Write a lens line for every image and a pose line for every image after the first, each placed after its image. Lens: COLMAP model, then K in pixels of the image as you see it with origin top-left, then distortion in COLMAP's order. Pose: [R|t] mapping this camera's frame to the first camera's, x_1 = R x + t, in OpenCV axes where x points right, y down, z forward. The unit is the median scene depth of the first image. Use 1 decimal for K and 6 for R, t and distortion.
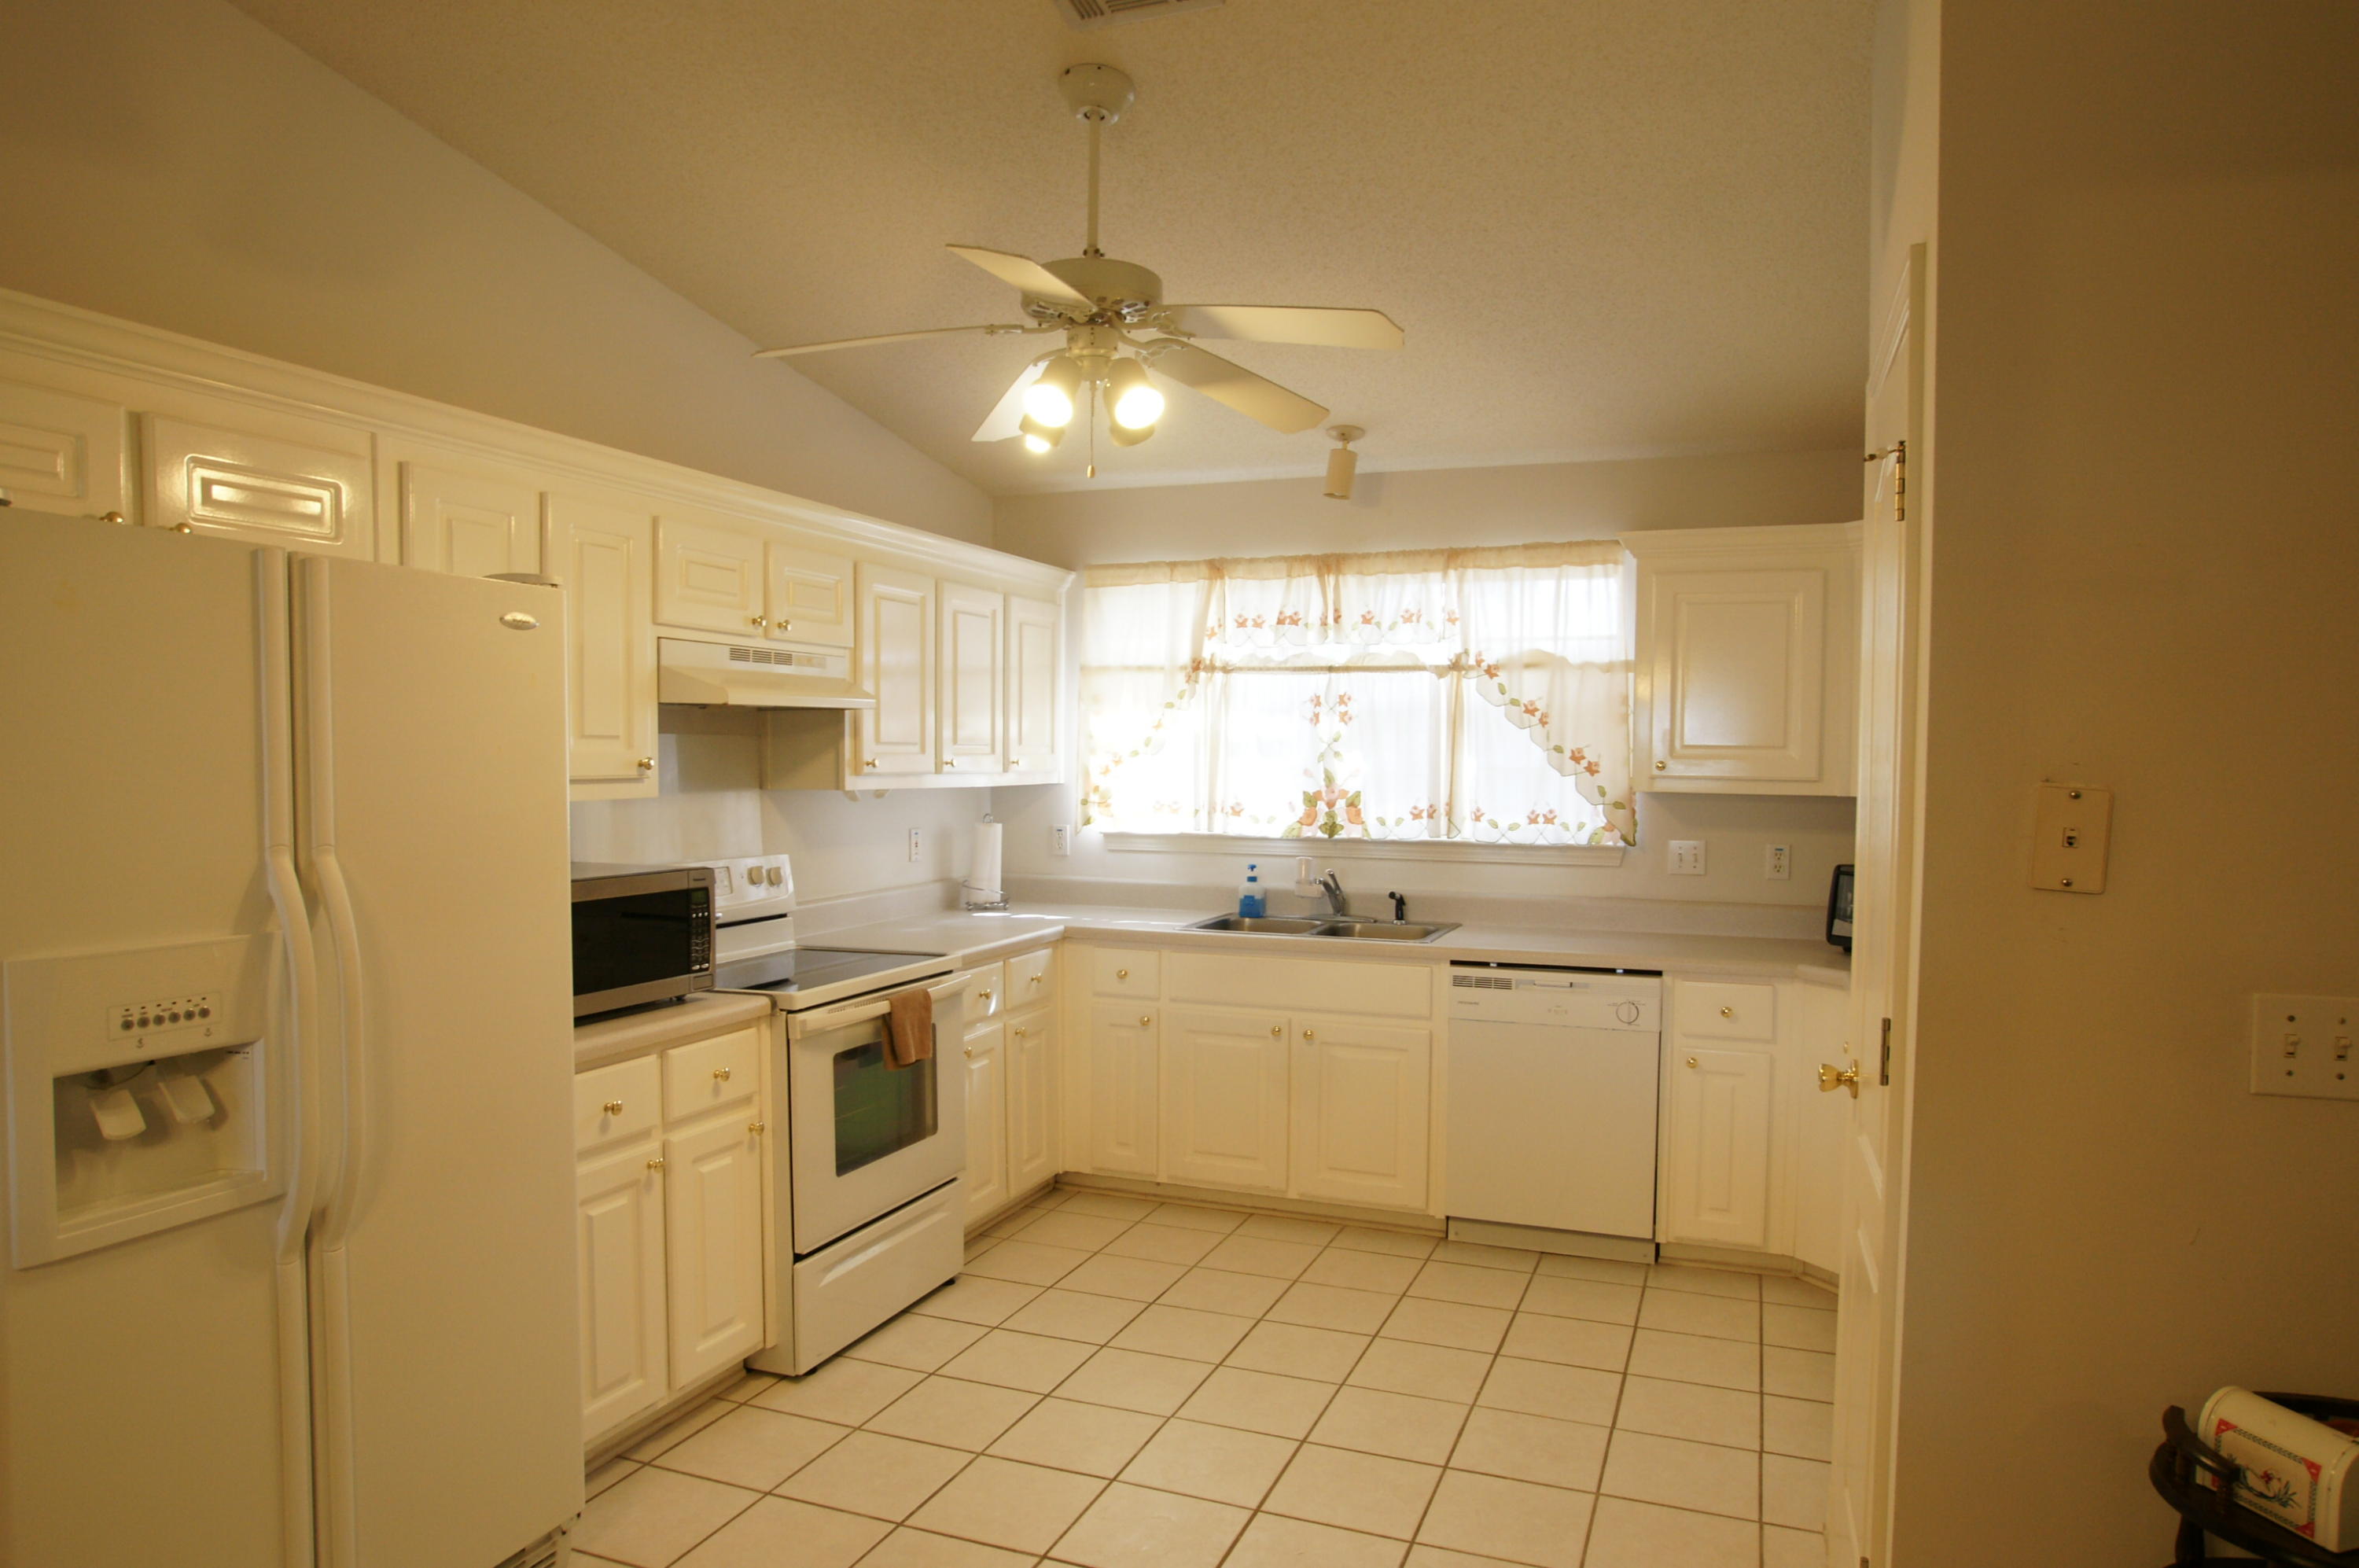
lens RADIAL K [[1462.6, 0, 1179.8], [0, 1462.6, 833.2], [0, 0, 1]] dist [-0.049556, 0.024433]
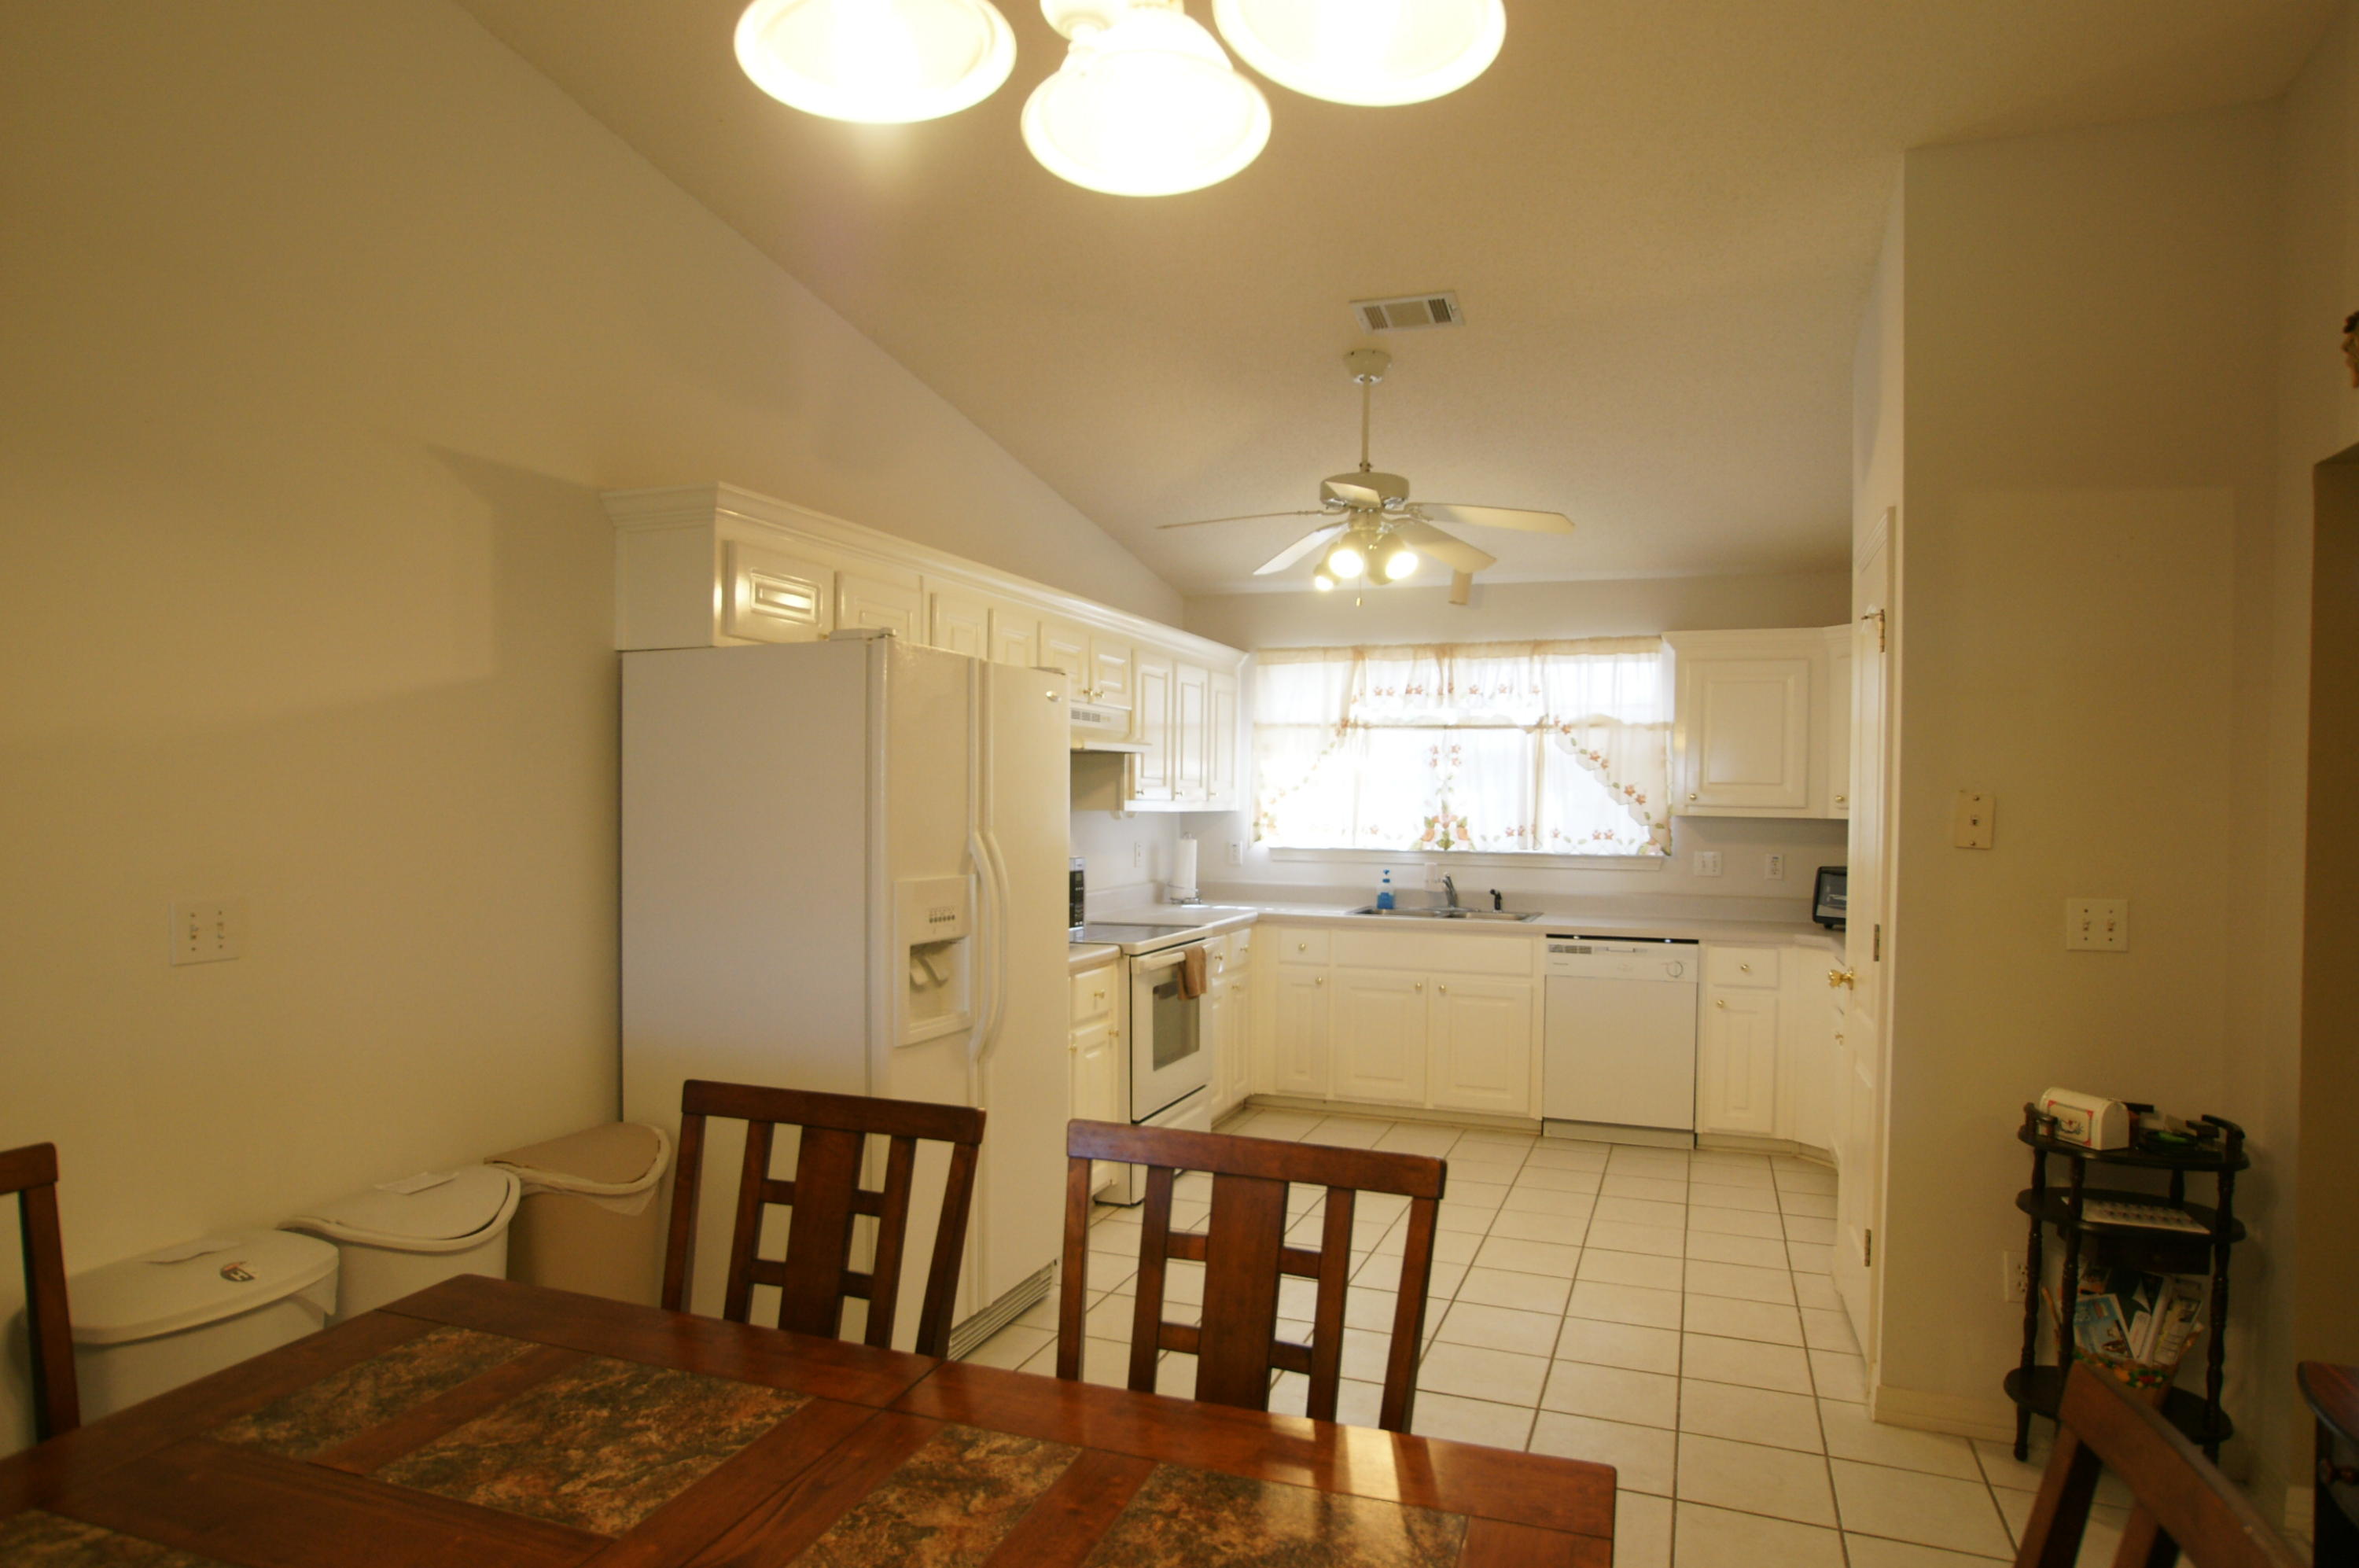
lens RADIAL K [[1371.6, 0, 1181.3], [0, 1371.6, 836.4], [0, 0, 1]] dist [-0.036202, 0.000511]
pose [[0.999882, 0.004473, 0.014665, -0.175141], [-0.004053, 0.999586, -0.028481, 0.029866], [-0.014786, 0.028418, 0.999487, -0.296635]]
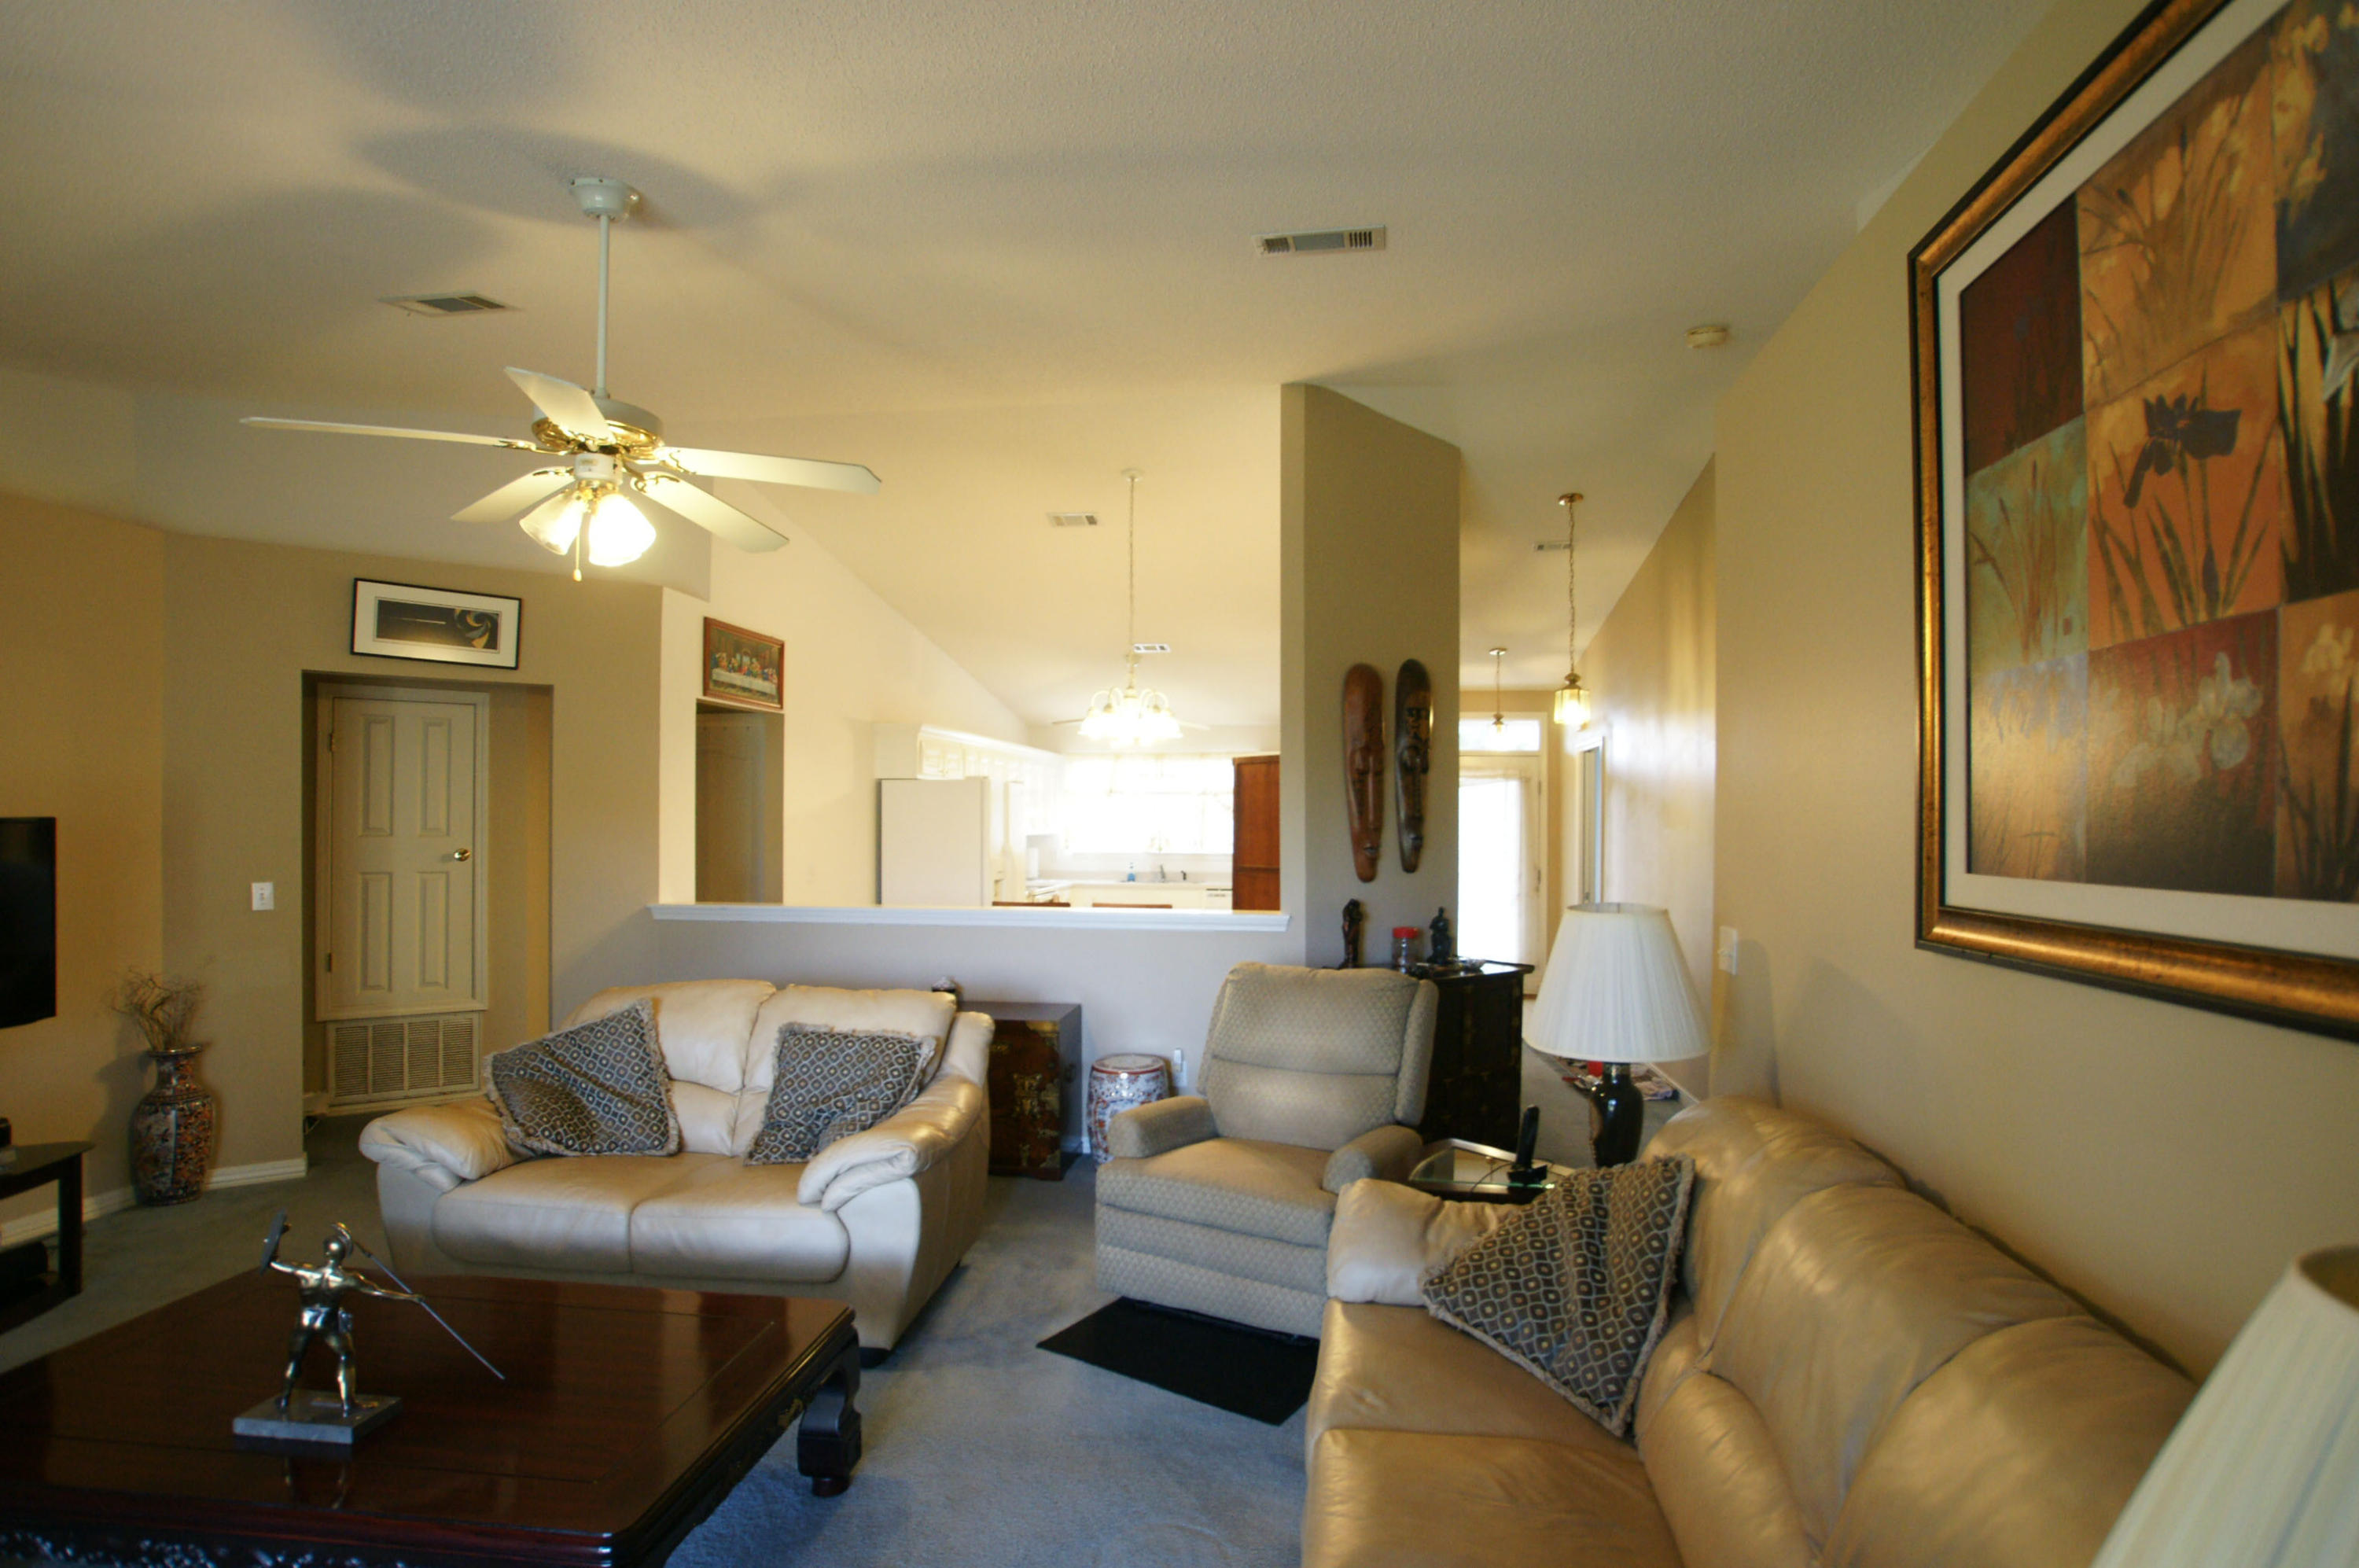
lens RADIAL K [[1186.4, 0, 1182.2], [0, 1186.4, 817.5], [0, 0, 1]] dist [-0.031262, 0.000078]
pose [[0.972968, 0.004192, 0.230901, -0.417511], [0.009355, 0.998299, -0.057545, 0.073724], [-0.230750, 0.058149, 0.971274, -1.354319]]
